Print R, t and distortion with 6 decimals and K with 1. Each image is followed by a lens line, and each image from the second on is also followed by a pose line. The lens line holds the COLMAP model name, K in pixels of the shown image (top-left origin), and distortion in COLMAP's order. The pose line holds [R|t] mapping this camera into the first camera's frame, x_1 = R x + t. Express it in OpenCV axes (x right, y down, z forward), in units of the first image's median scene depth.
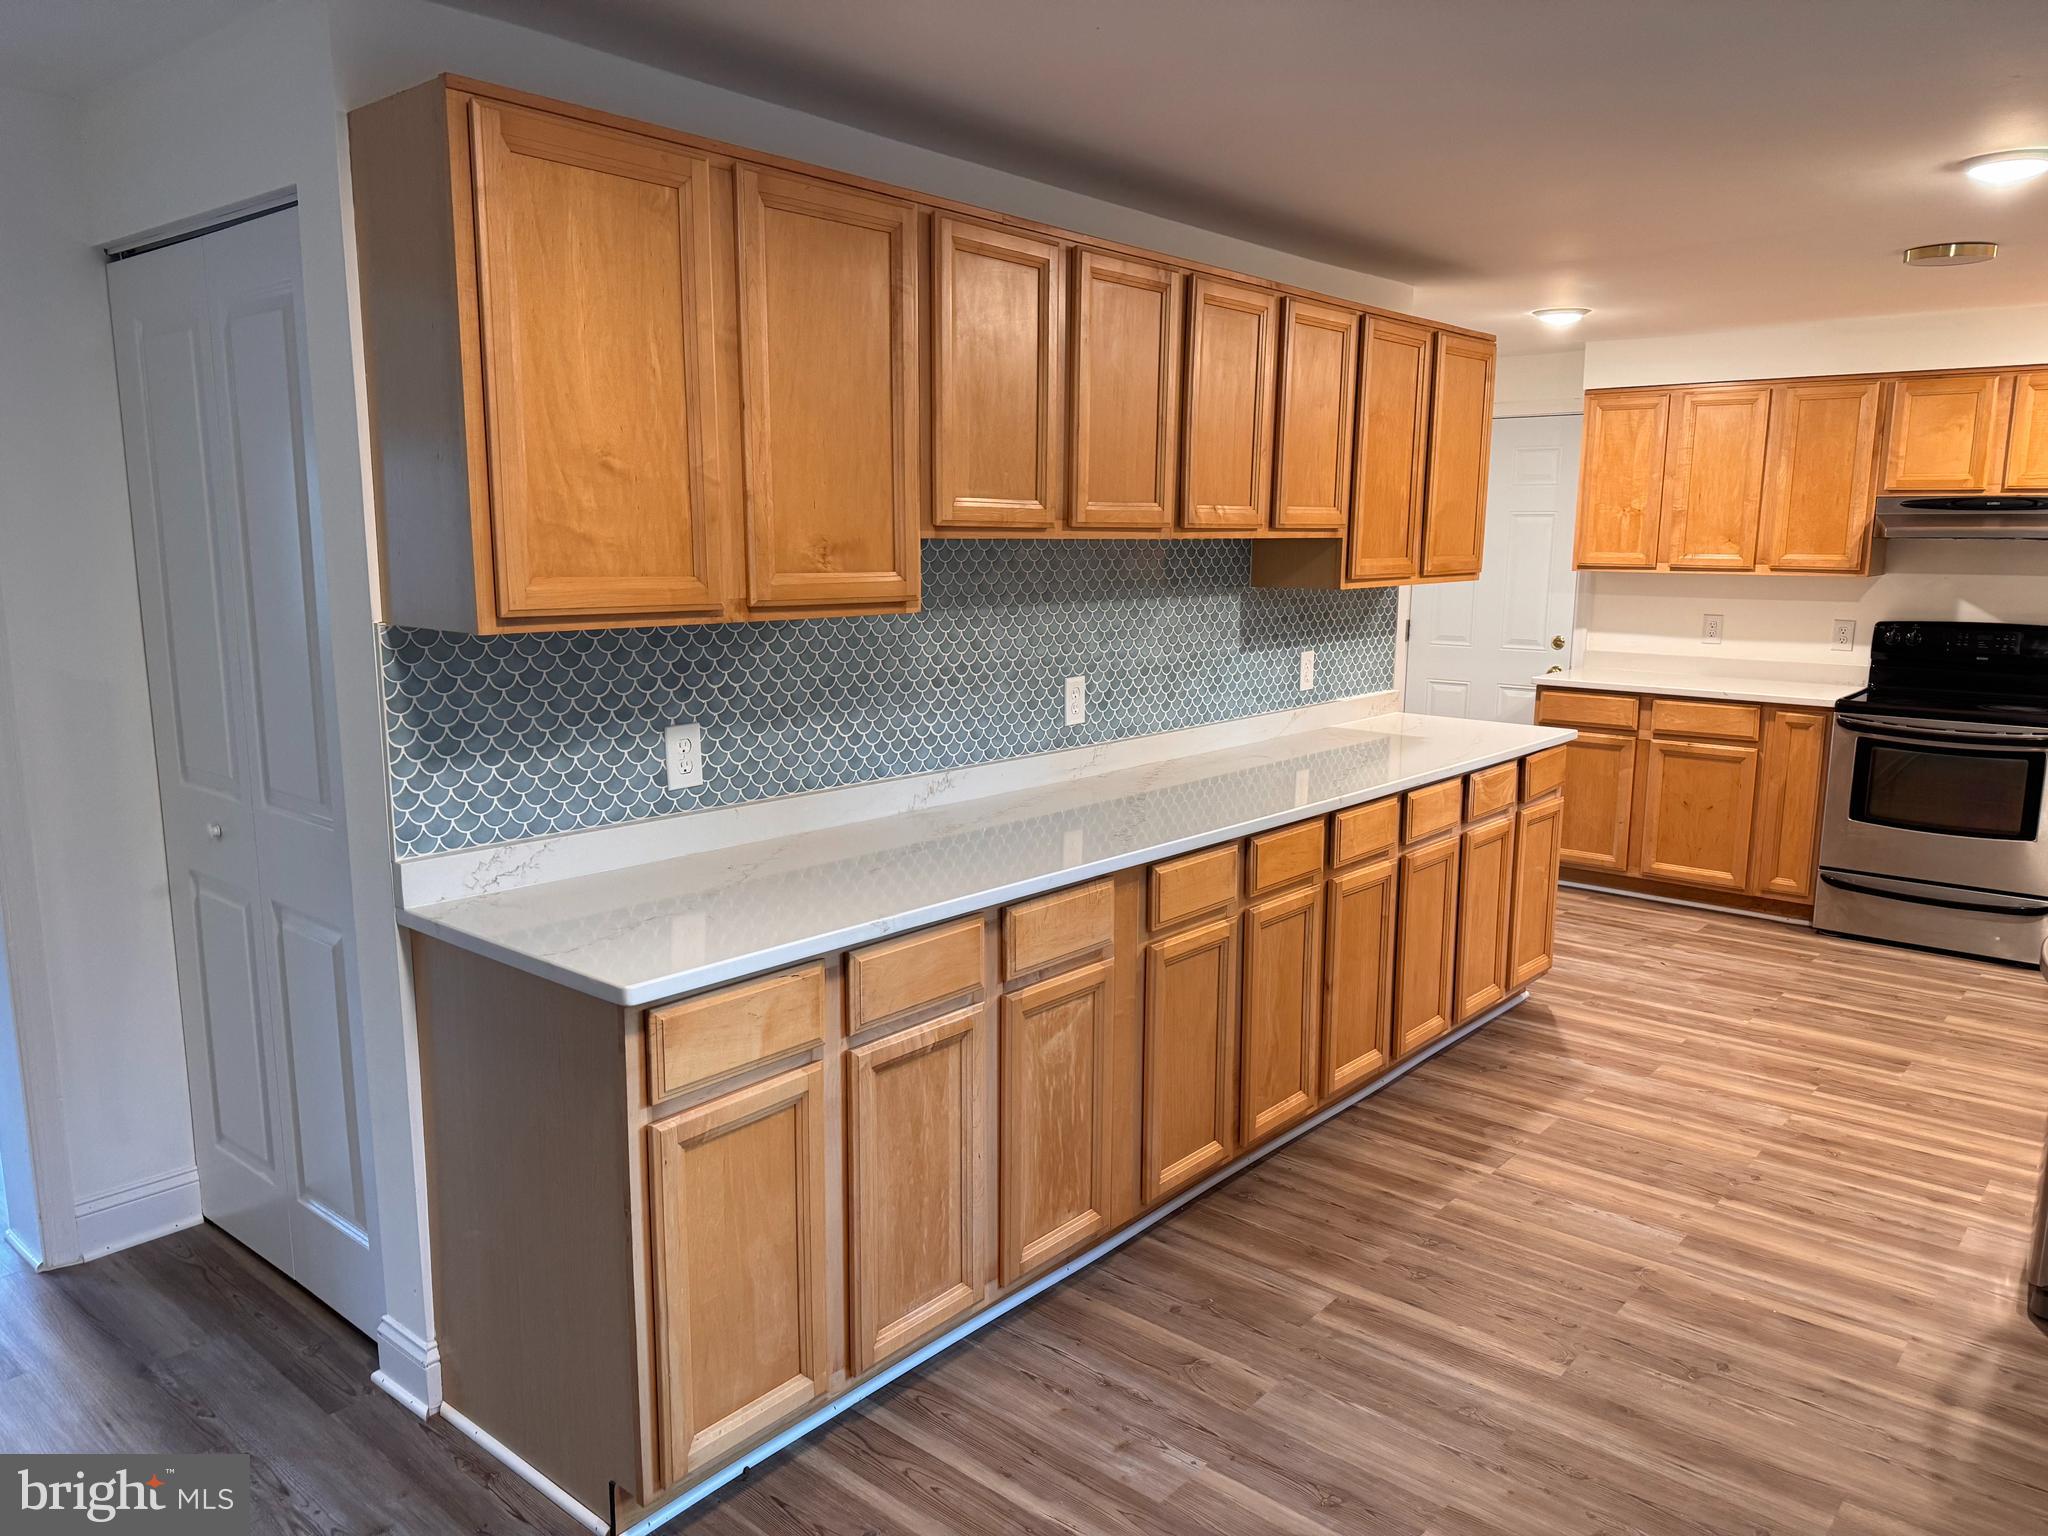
lens RADIAL K [[1440.6, 0, 1024.0], [0, 1440.6, 768.0], [0, 0, 1]] dist [0.003908, -0.003619]
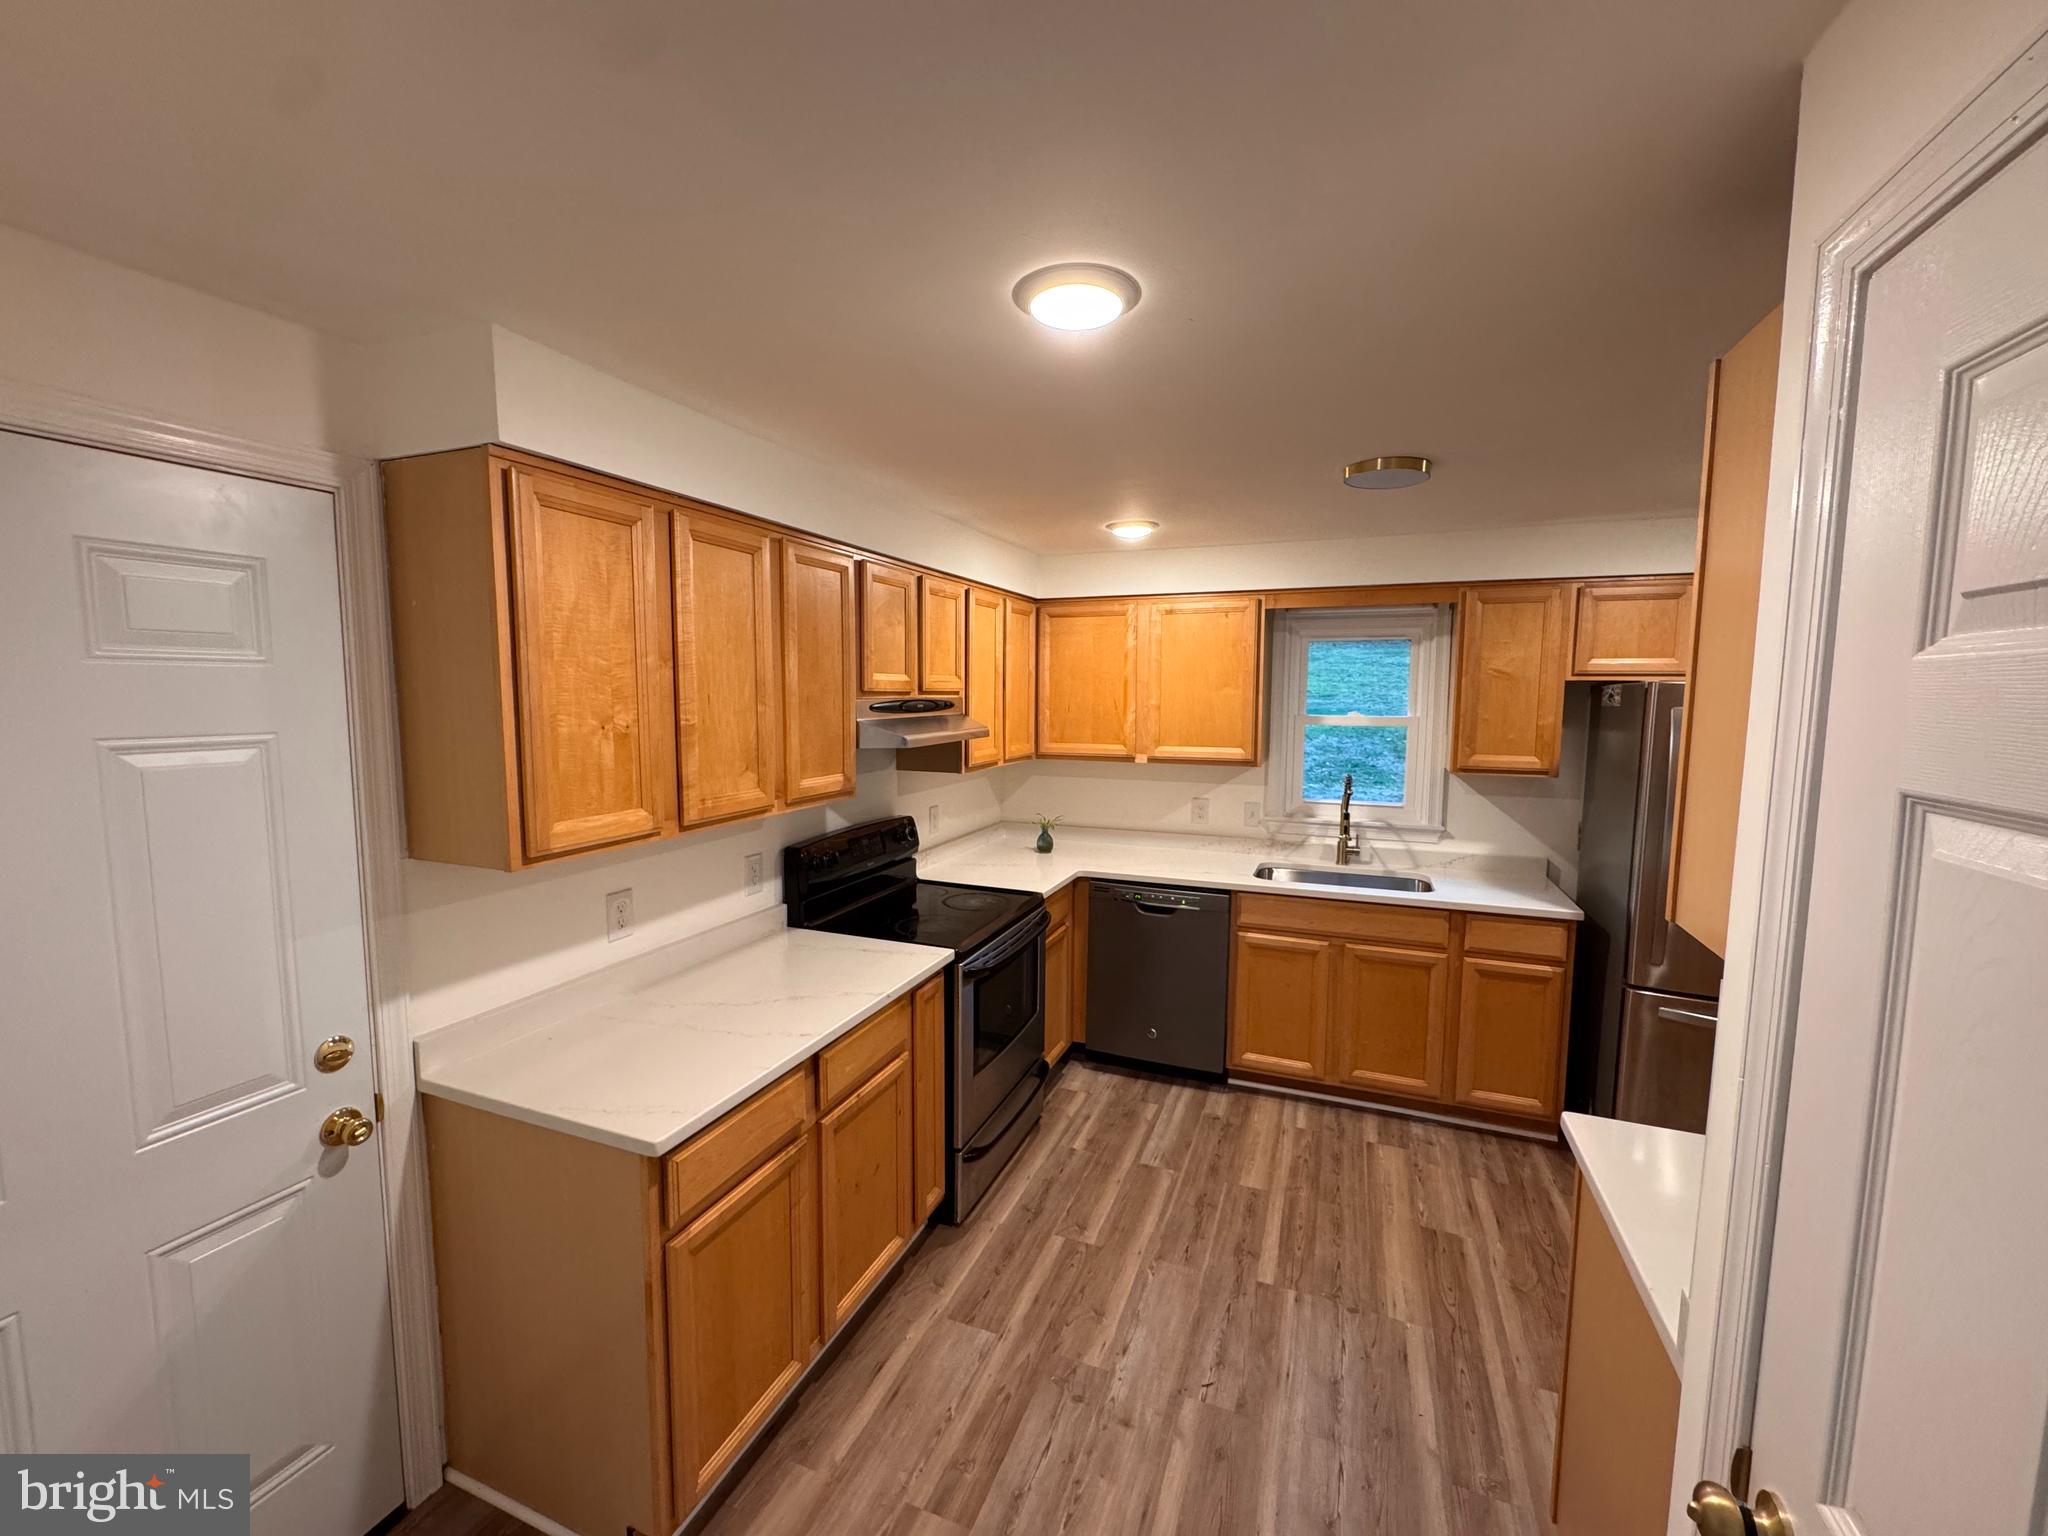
lens RADIAL K [[821.7, 0, 1029.4], [0, 821.7, 774.1], [0, 0, 1]] dist [-0.001211, -0.000150]
pose [[-0.319265, -0.101561, 0.942208, 0.171184], [0.156322, 0.974977, 0.158062, -0.280949], [-0.934684, 0.197752, -0.295400, 1.449909]]
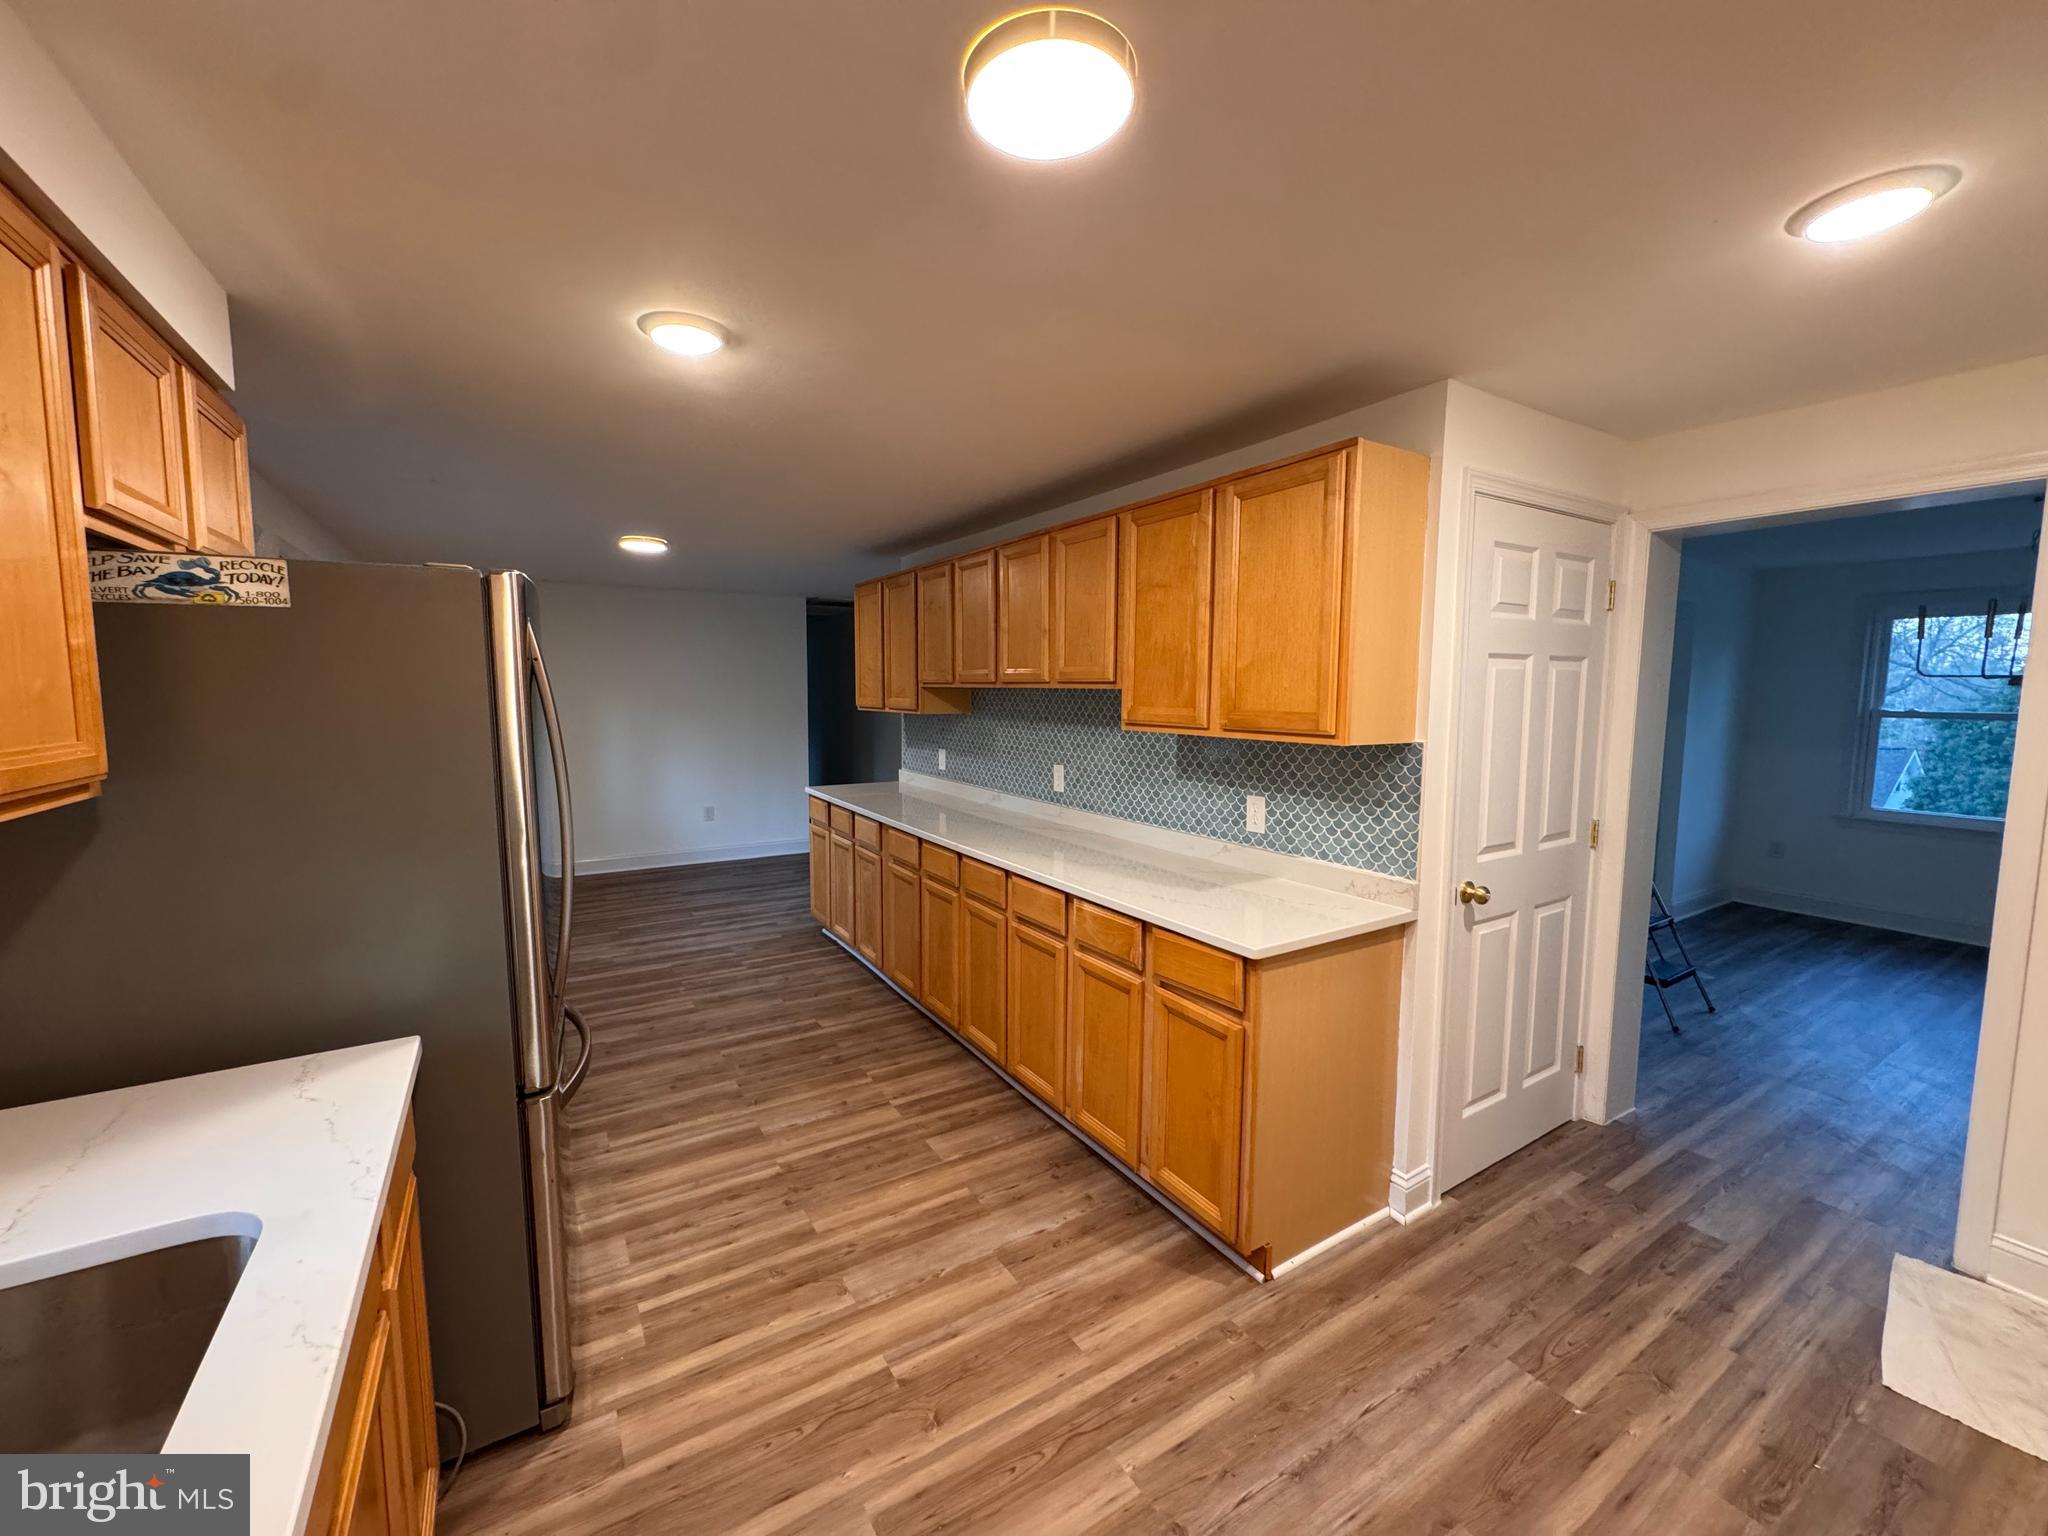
lens RADIAL K [[824.1, 0, 1018.2], [0, 824.1, 790.1], [0, 0, 1]] dist [-0.000995, -0.000051]
pose [[-0.307452, 0.106676, -0.945565, 0.918034], [-0.168401, 0.971912, 0.164404, -0.173119], [0.936544, 0.209781, -0.280852, 1.121169]]
